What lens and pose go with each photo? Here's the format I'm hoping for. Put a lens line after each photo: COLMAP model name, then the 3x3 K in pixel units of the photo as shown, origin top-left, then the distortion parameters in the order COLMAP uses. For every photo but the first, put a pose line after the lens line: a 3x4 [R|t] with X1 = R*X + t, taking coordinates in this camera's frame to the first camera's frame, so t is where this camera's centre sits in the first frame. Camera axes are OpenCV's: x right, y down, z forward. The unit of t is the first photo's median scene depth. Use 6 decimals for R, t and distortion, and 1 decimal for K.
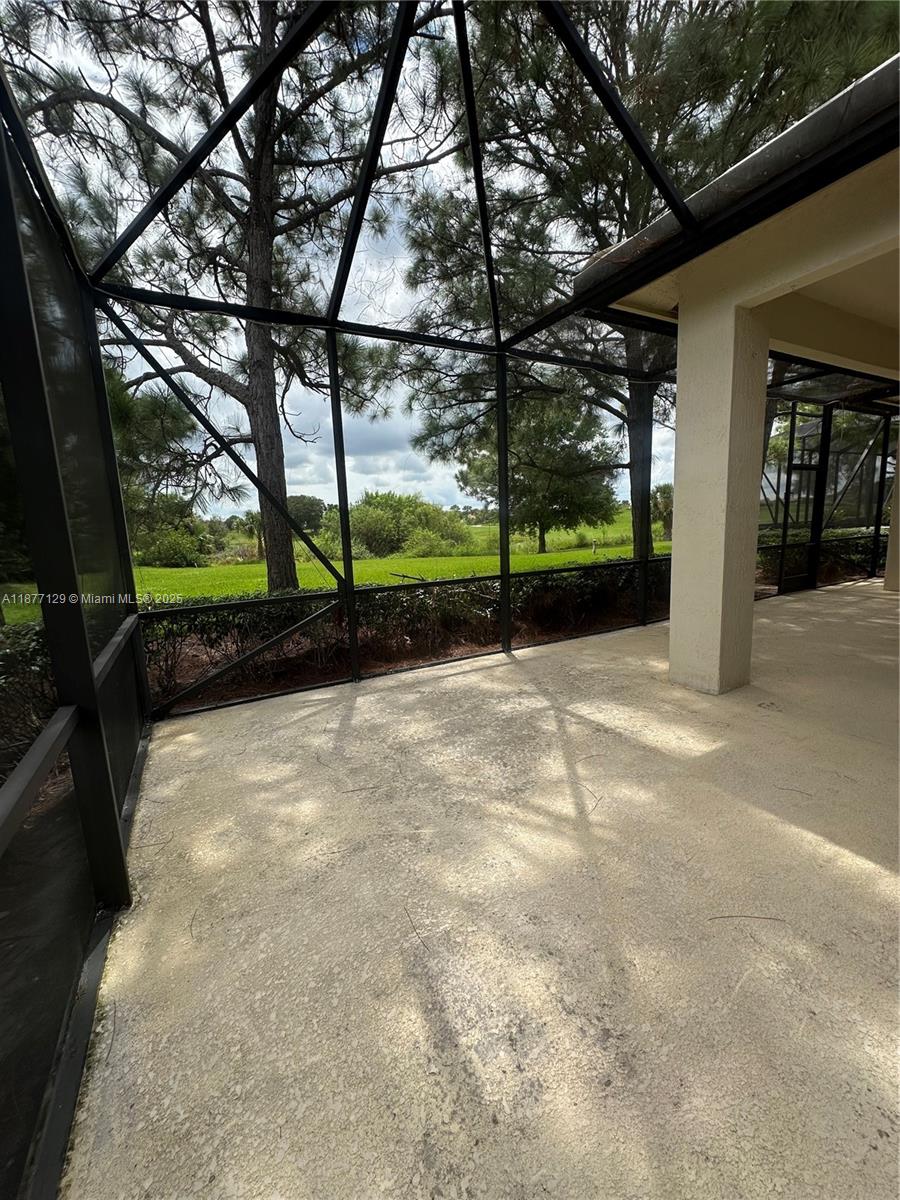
lens RADIAL K [[476.2, 0, 450.7], [0, 476.2, 599.8], [0, 0, 1]] dist [-0.002922, 0.000620]
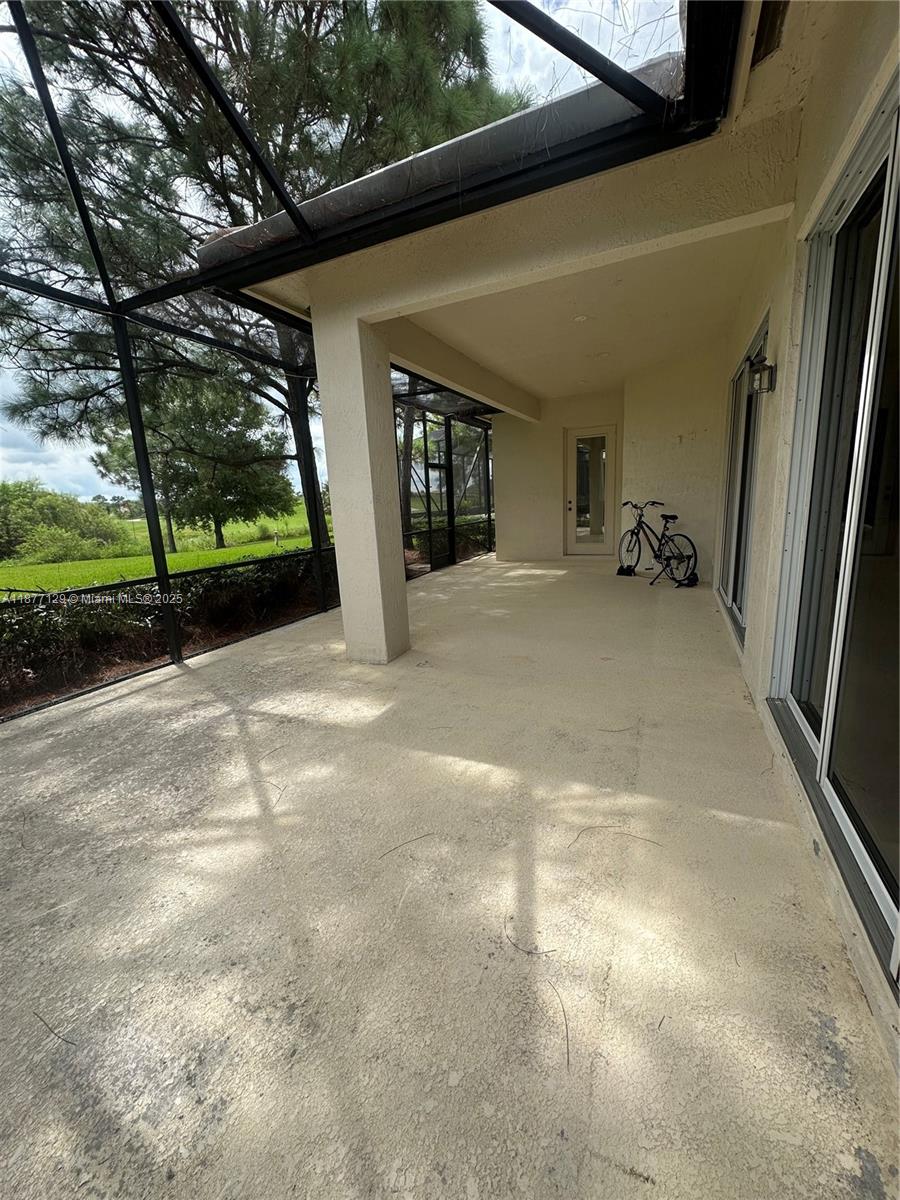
lens RADIAL K [[476.2, 0, 450.7], [0, 476.2, 599.8], [0, 0, 1]] dist [-0.002922, 0.000620]
pose [[0.805539, -0.121370, 0.579979, 0.025423], [0.110875, 0.992384, 0.053677, 0.002234], [-0.582076, 0.021066, 0.812861, -0.014413]]
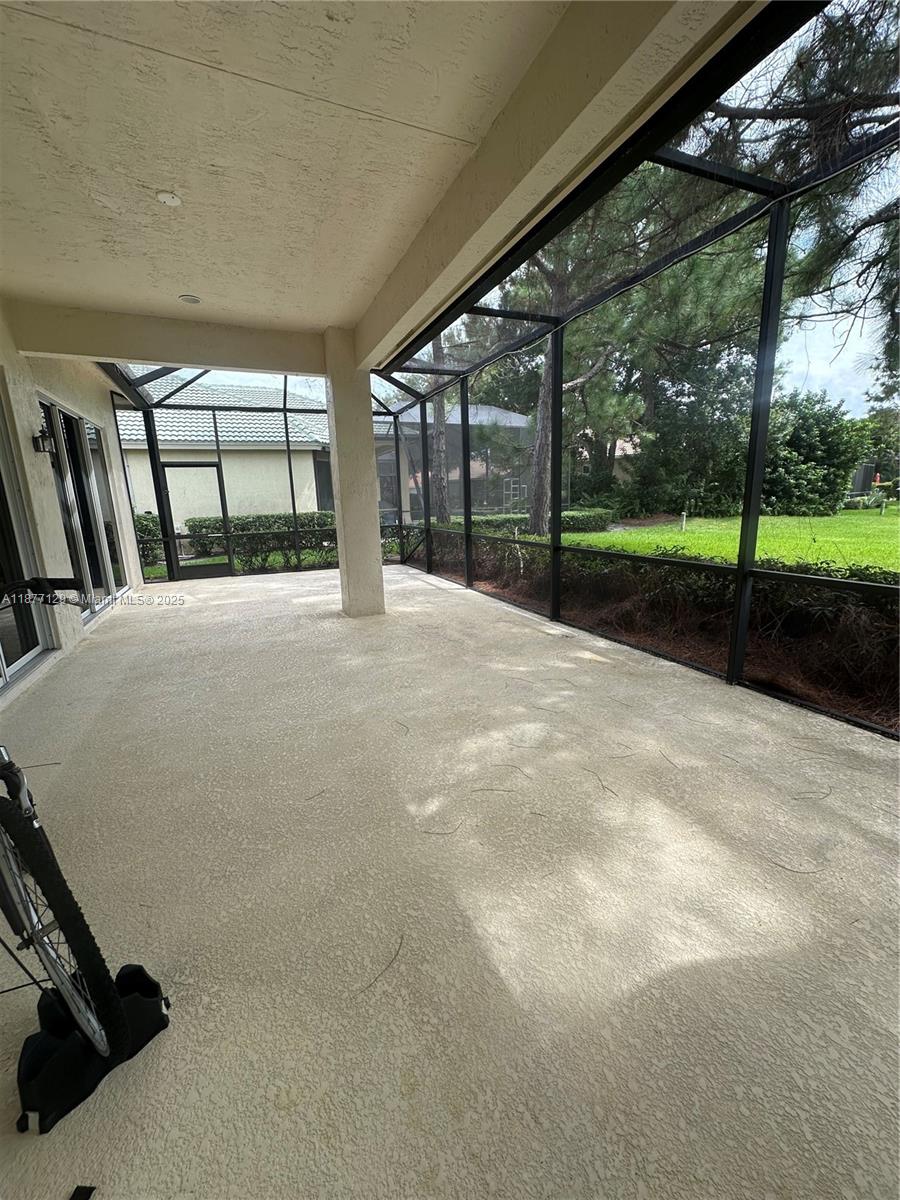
lens RADIAL K [[476.2, 0, 450.7], [0, 476.2, 599.8], [0, 0, 1]] dist [-0.002922, 0.000620]
pose [[-0.085029, 0.255986, -0.962934, 1.351625], [-0.123639, 0.956254, 0.265127, -0.205114], [0.988678, 0.141600, -0.049660, 0.923759]]
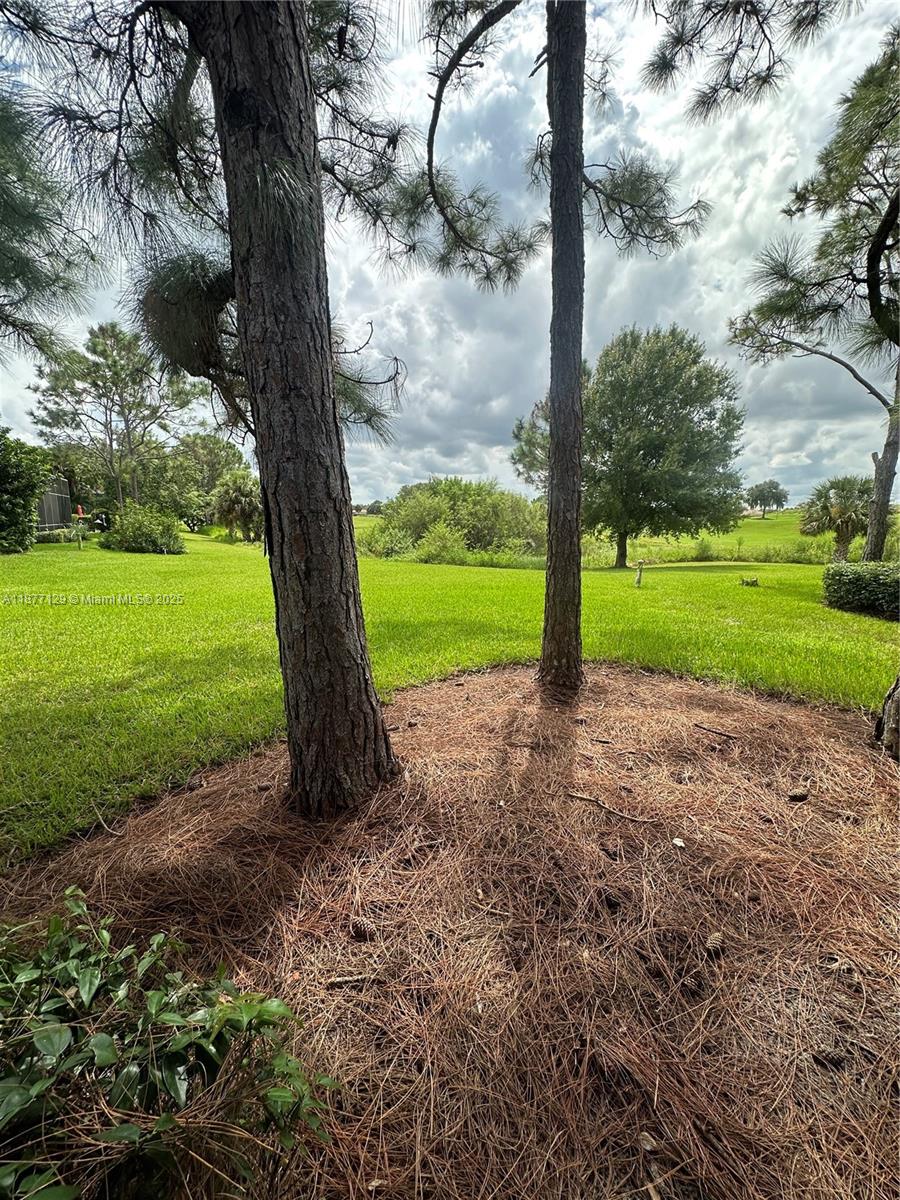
lens RADIAL K [[476.2, 0, 450.7], [0, 476.2, 599.8], [0, 0, 1]] dist [-0.002922, 0.000620]
pose [[0.953557, 0.101022, -0.283768, 0.904058], [-0.096555, 0.994884, 0.029724, -0.267435], [0.285319, -0.000944, 0.958432, 1.420753]]
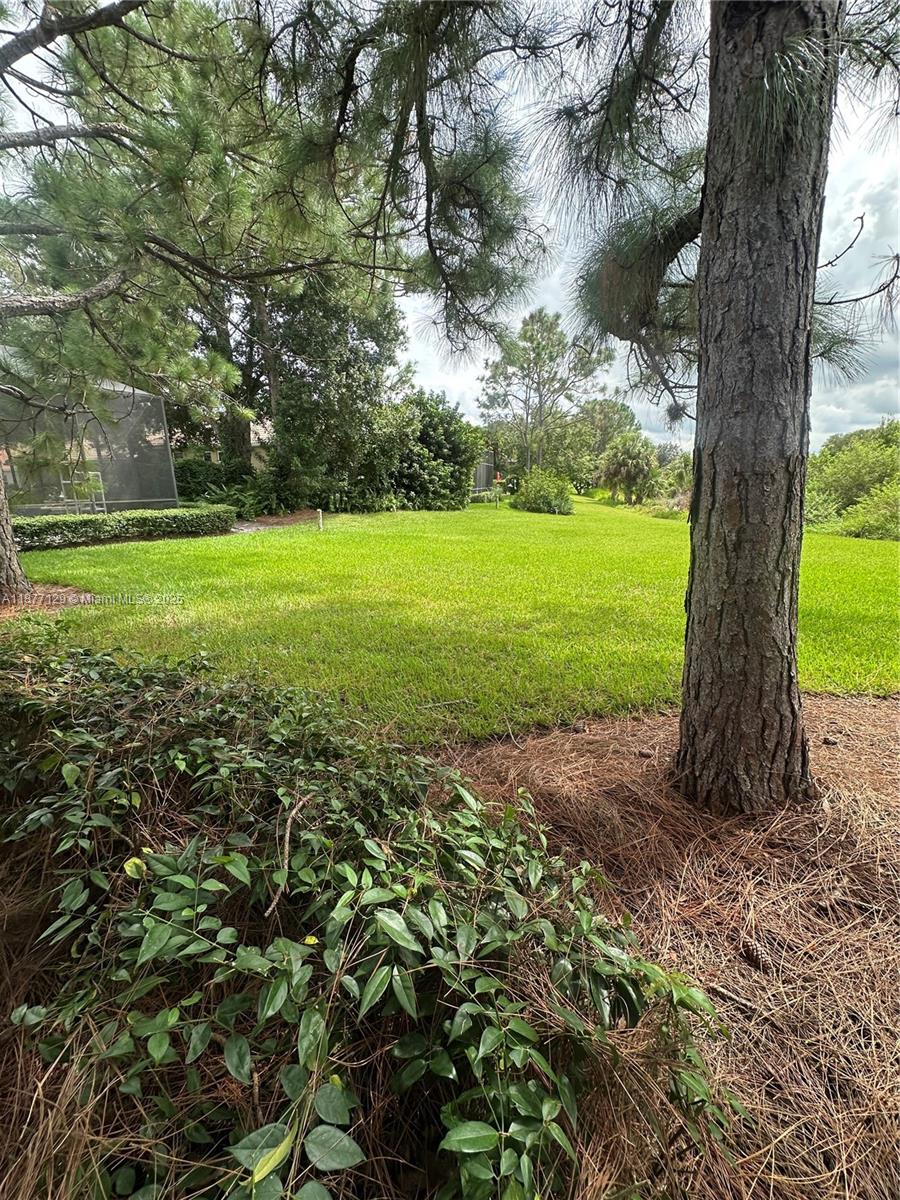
lens RADIAL K [[476.2, 0, 450.7], [0, 476.2, 599.8], [0, 0, 1]] dist [-0.002922, 0.000620]
pose [[0.498849, 0.247855, -0.830492, 0.872911], [-0.149563, 0.968479, 0.199199, -0.264973], [0.853686, 0.024840, 0.520195, 1.404883]]
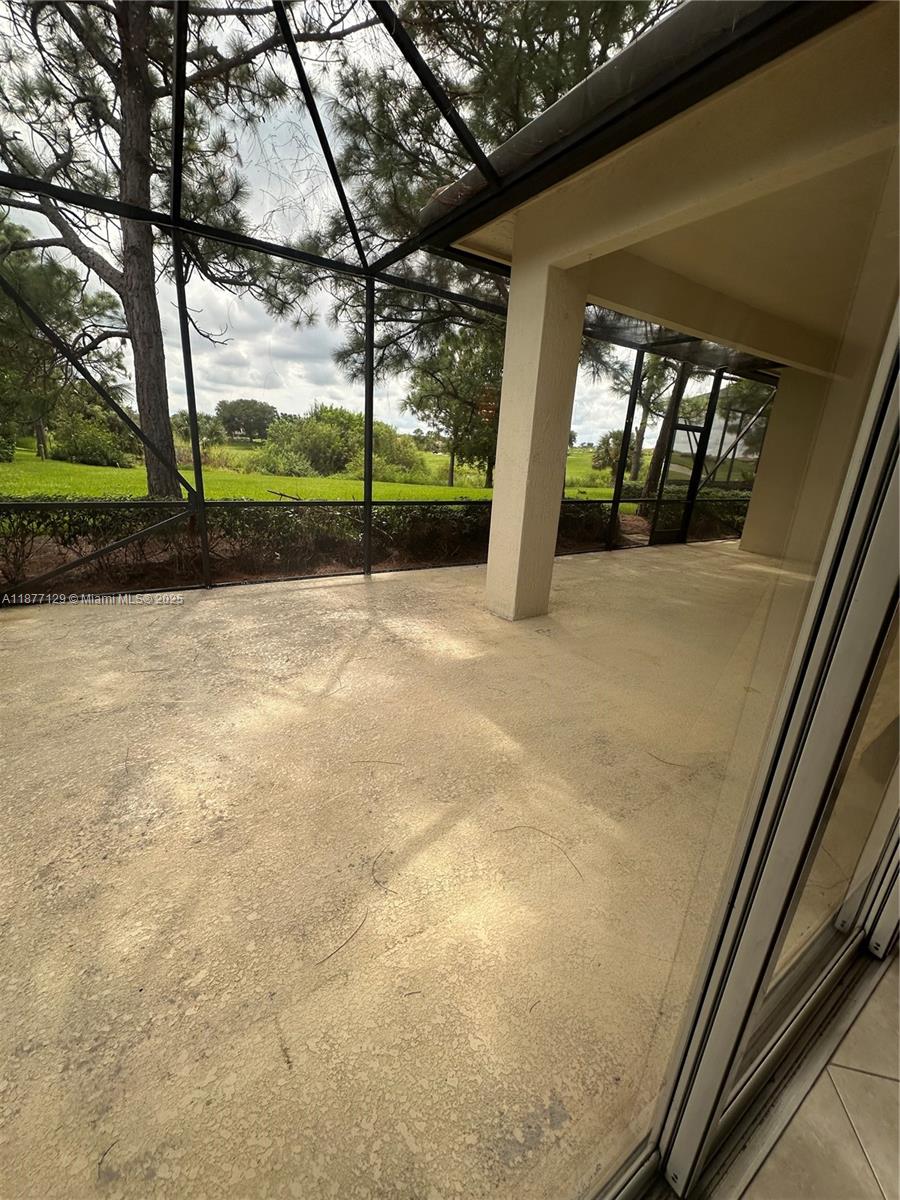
lens RADIAL K [[476.2, 0, 450.7], [0, 476.2, 599.8], [0, 0, 1]] dist [-0.002922, 0.000620]
pose [[0.992364, 0.074585, 0.098240, 0.185803], [-0.088037, 0.986145, 0.140599, -0.001787], [-0.086392, -0.148174, 0.985181, -0.085971]]
